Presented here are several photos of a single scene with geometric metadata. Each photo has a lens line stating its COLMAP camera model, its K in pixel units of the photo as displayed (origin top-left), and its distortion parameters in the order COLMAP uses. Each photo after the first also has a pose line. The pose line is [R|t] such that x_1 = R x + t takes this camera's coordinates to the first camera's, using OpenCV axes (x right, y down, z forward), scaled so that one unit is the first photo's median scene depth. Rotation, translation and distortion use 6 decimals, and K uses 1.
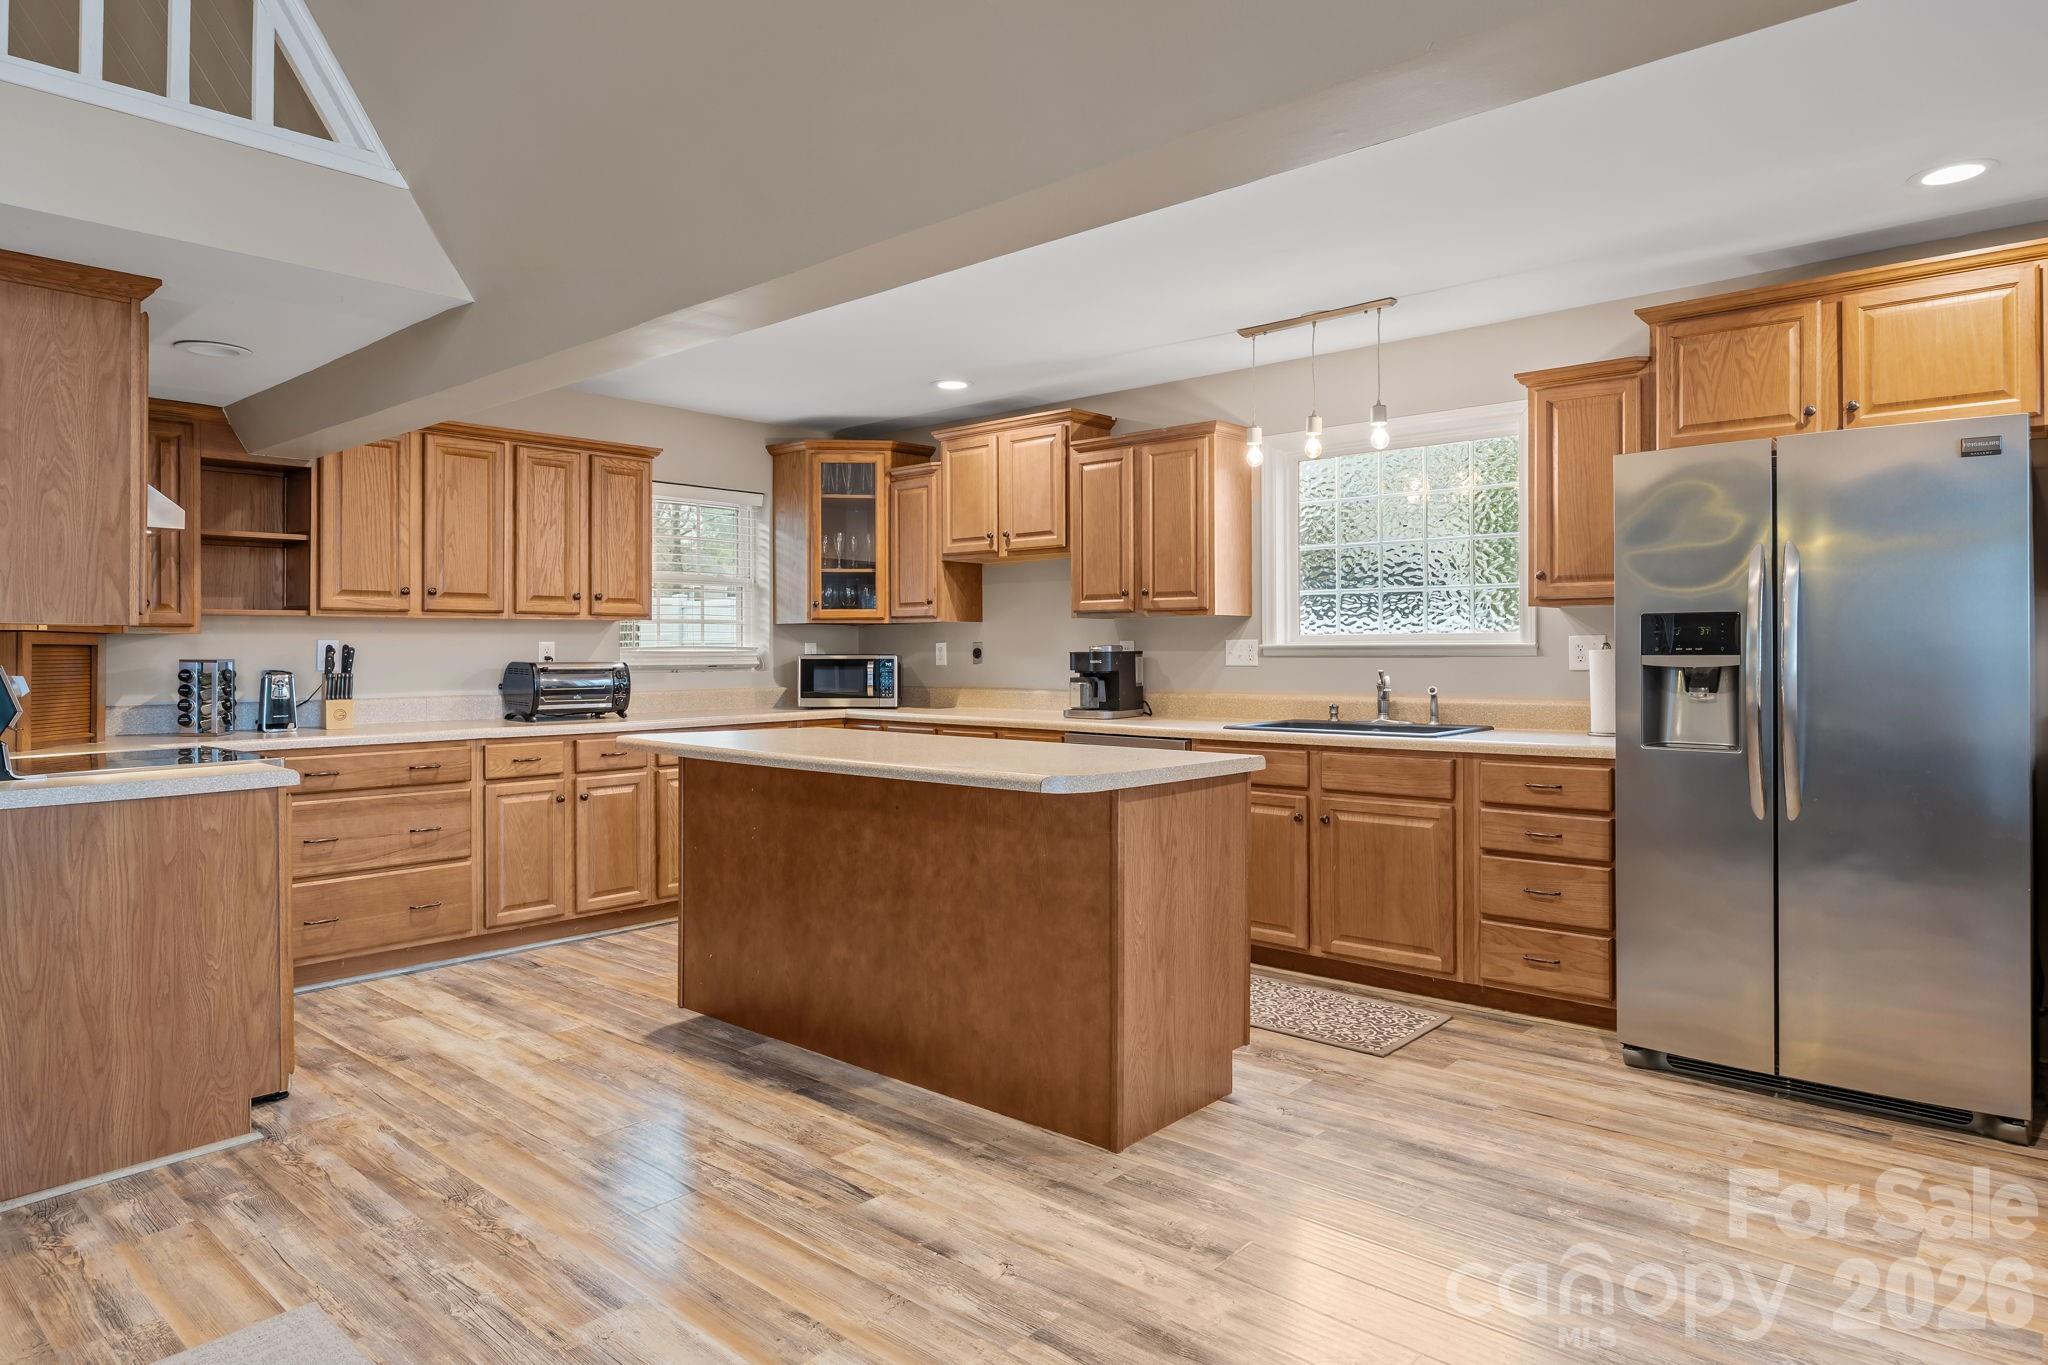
lens RADIAL K [[1214.5, 0, 1019.8], [0, 1214.5, 652.8], [0, 0, 1]] dist [-0.001516, -0.001031]
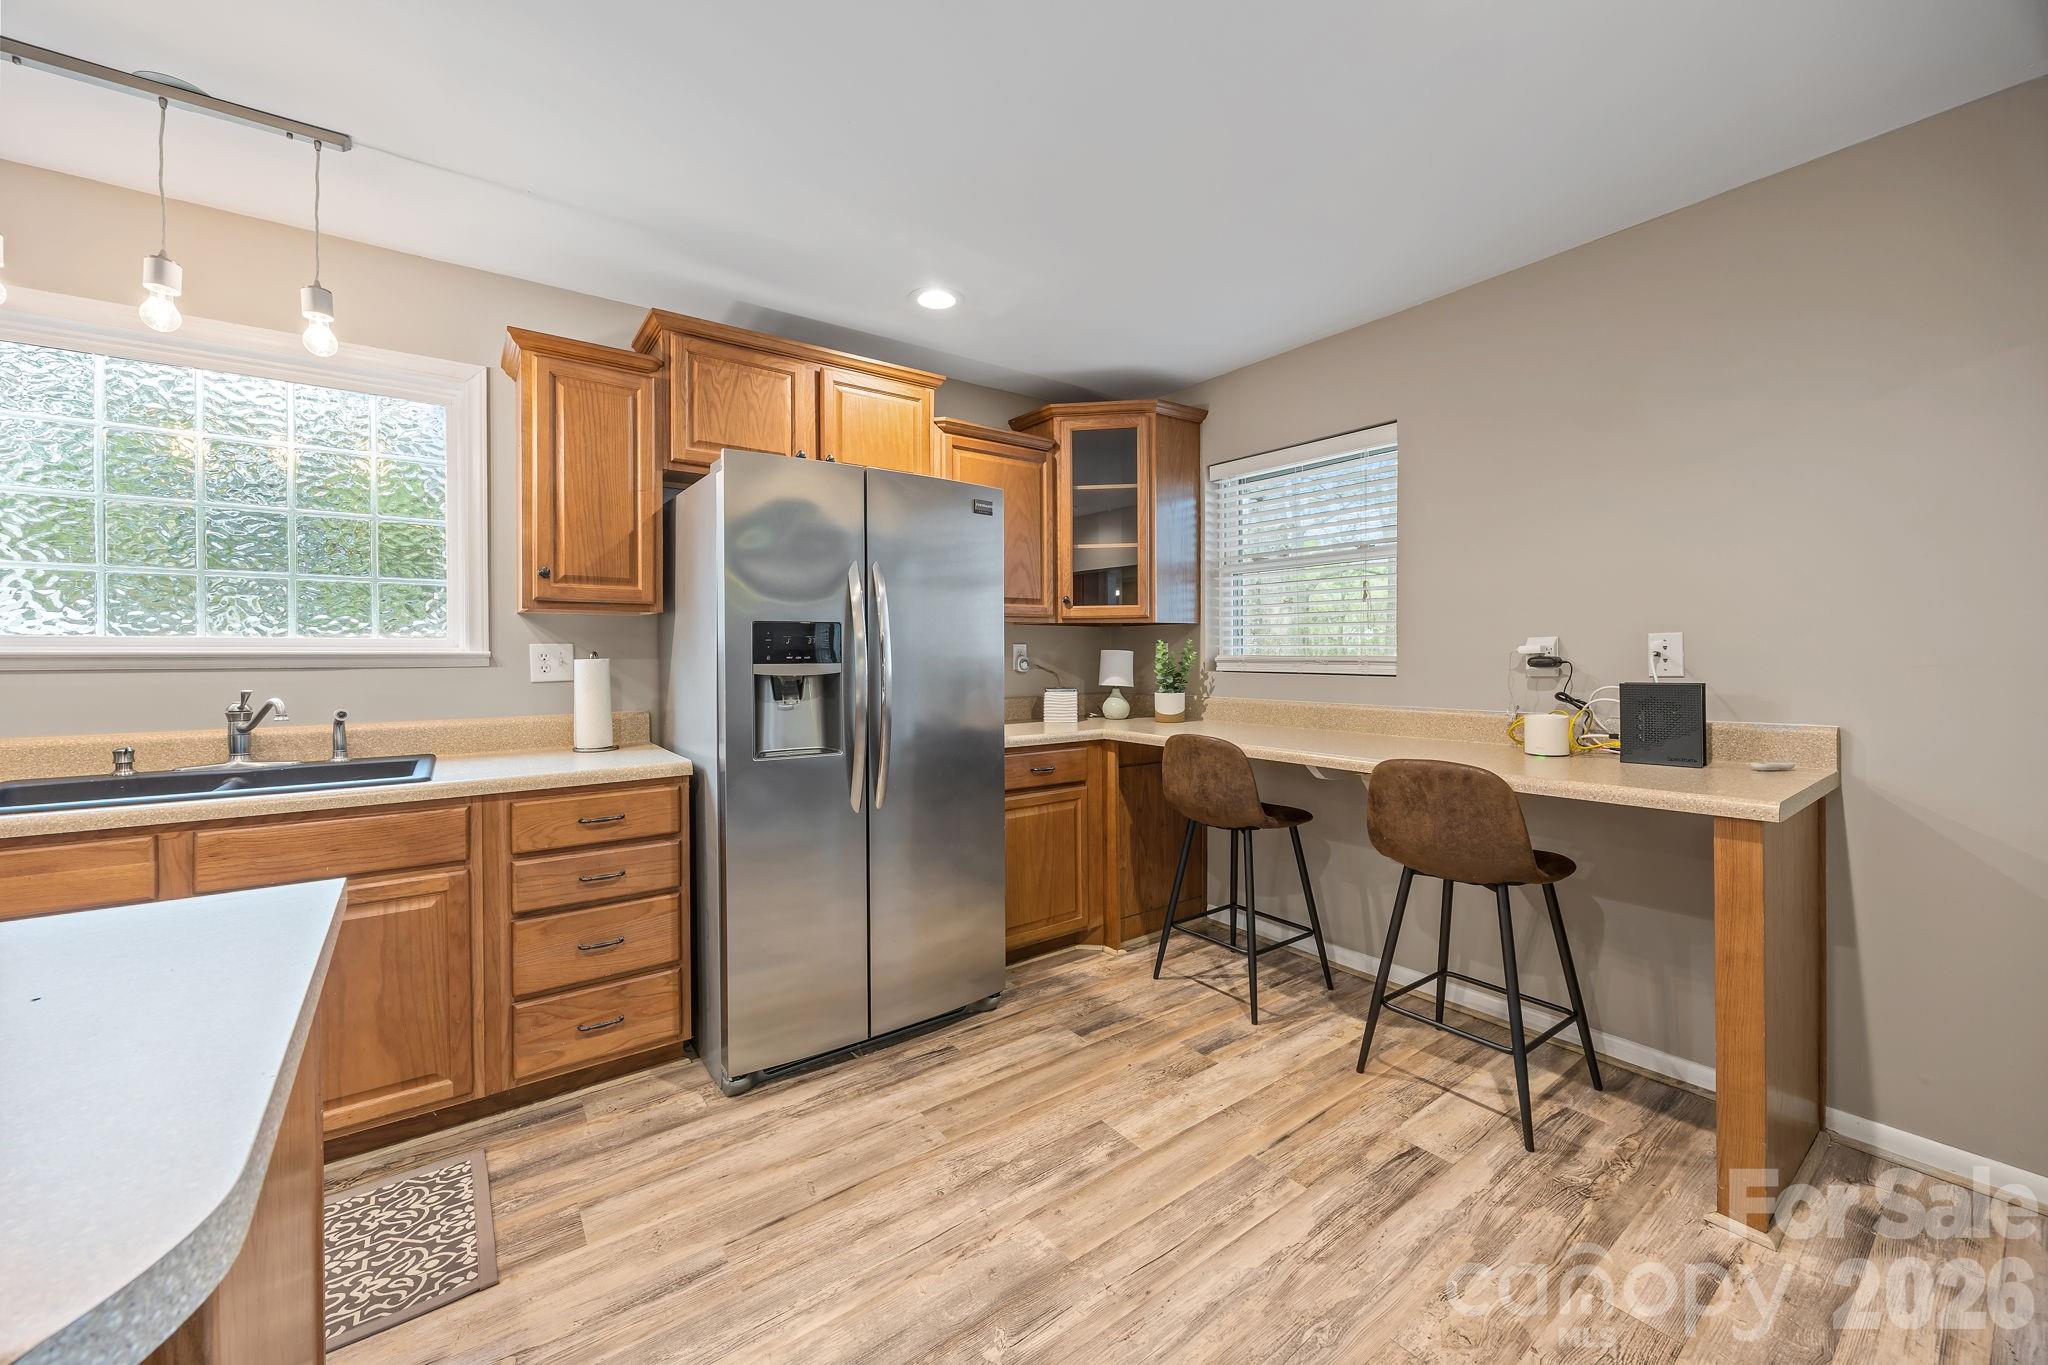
lens RADIAL K [[782.1, 0, 1015.4], [0, 782.1, 659.4], [0, 0, 1]] dist [-0.001145, 0.000217]
pose [[0.212871, -0.001314, 0.977079, -0.039109], [0.005829, 0.999983, 0.000075, -0.000330], [-0.977063, 0.005679, 0.212875, 0.543250]]
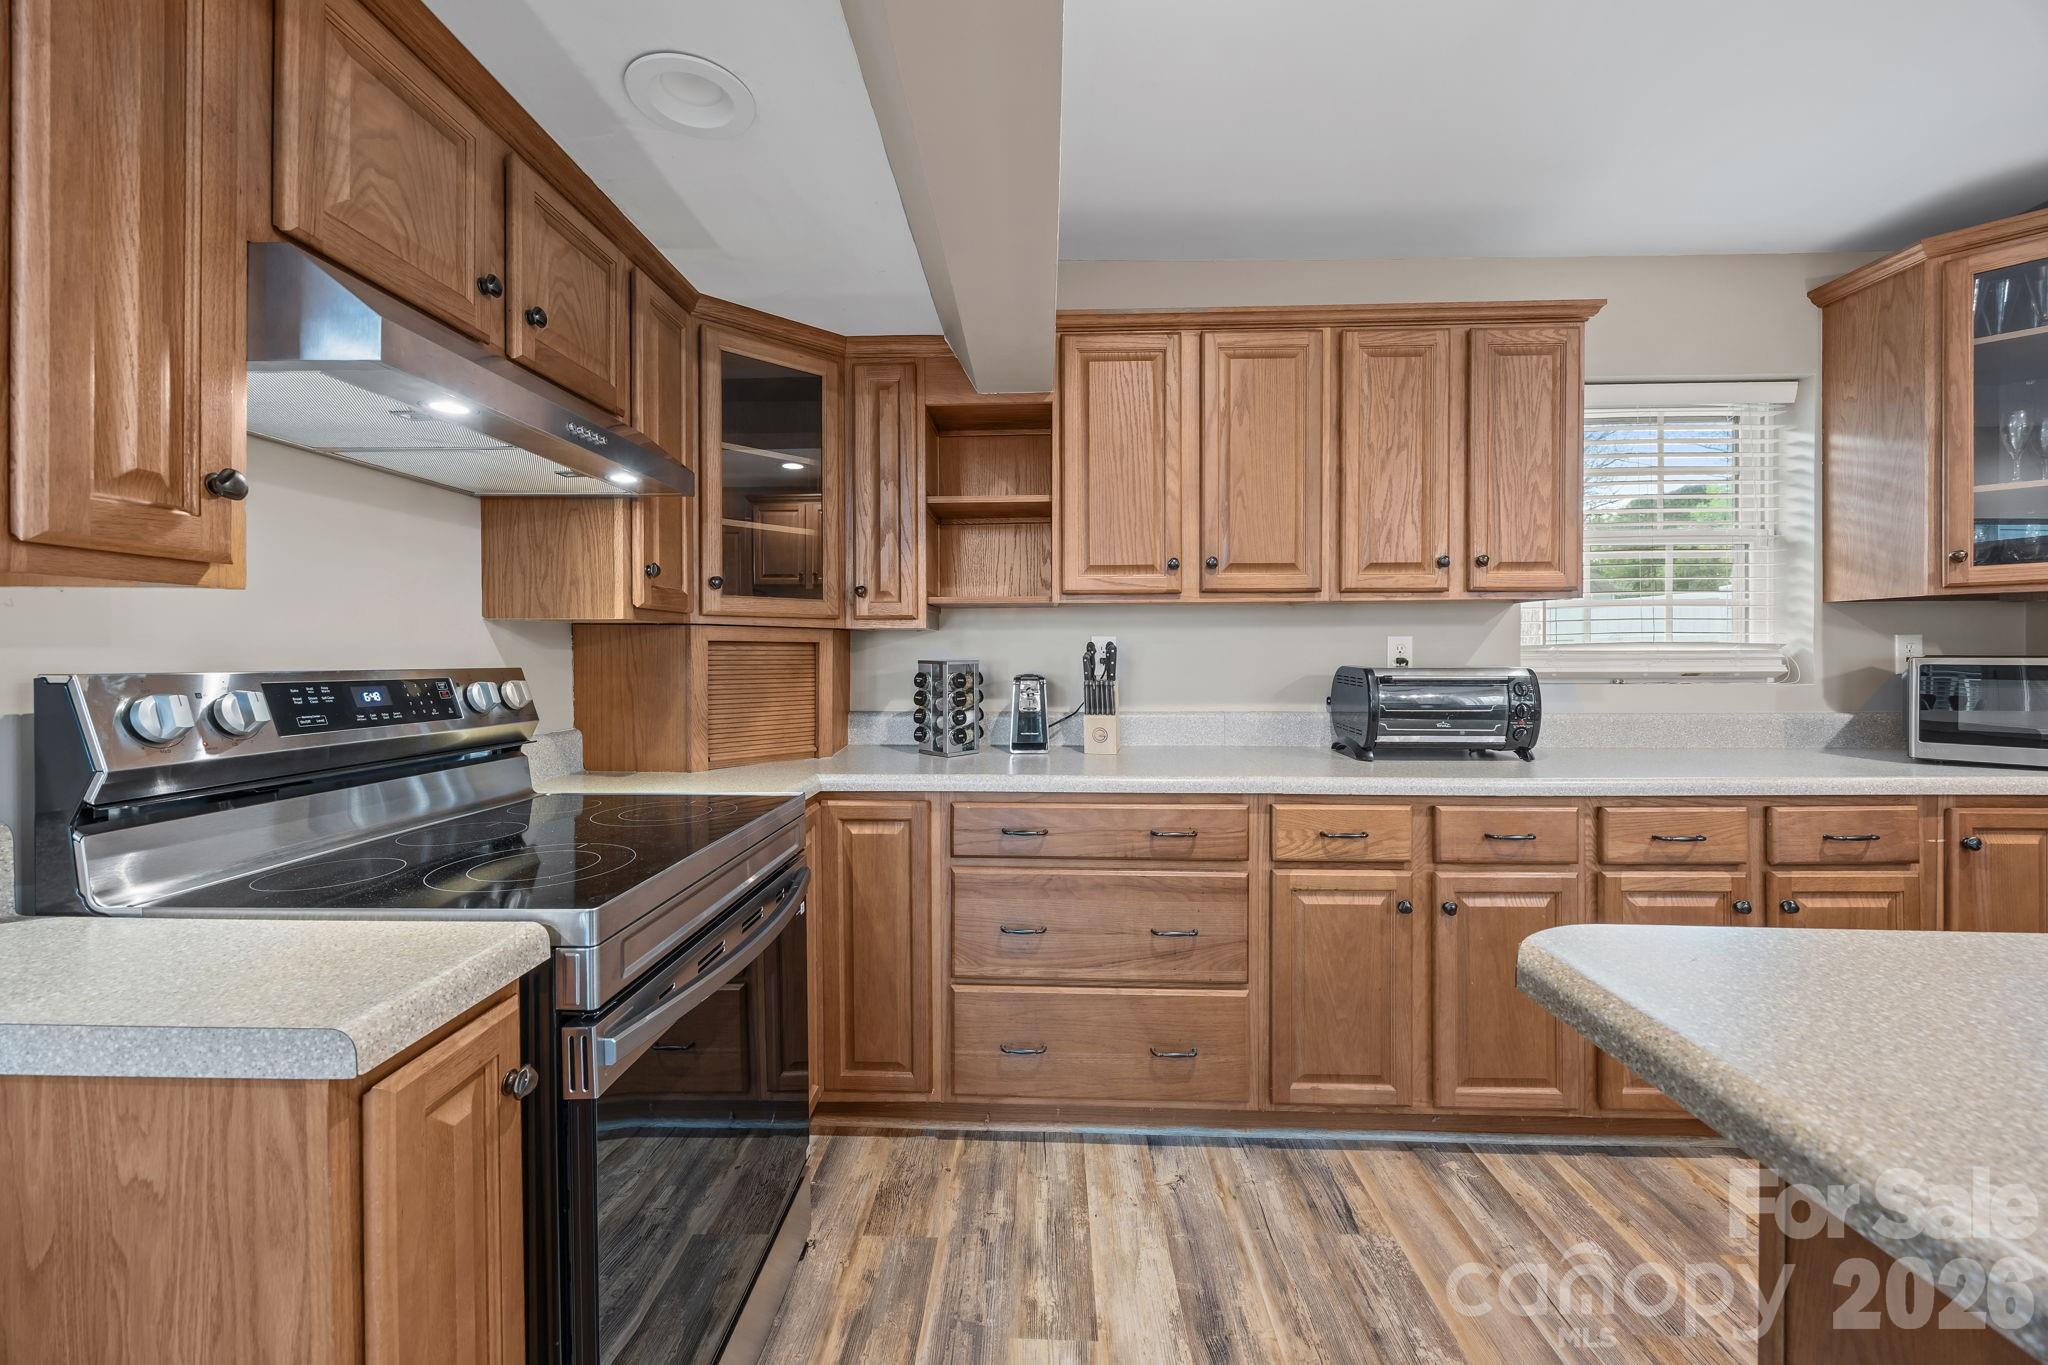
lens RADIAL K [[782.1, 0, 1015.4], [0, 782.1, 659.4], [0, 0, 1]] dist [-0.001145, 0.000217]
pose [[0.632037, 0.005028, -0.774922, -0.245368], [-0.000936, 0.999983, 0.005725, 0.001663], [0.774938, -0.002893, 0.632031, 0.733812]]
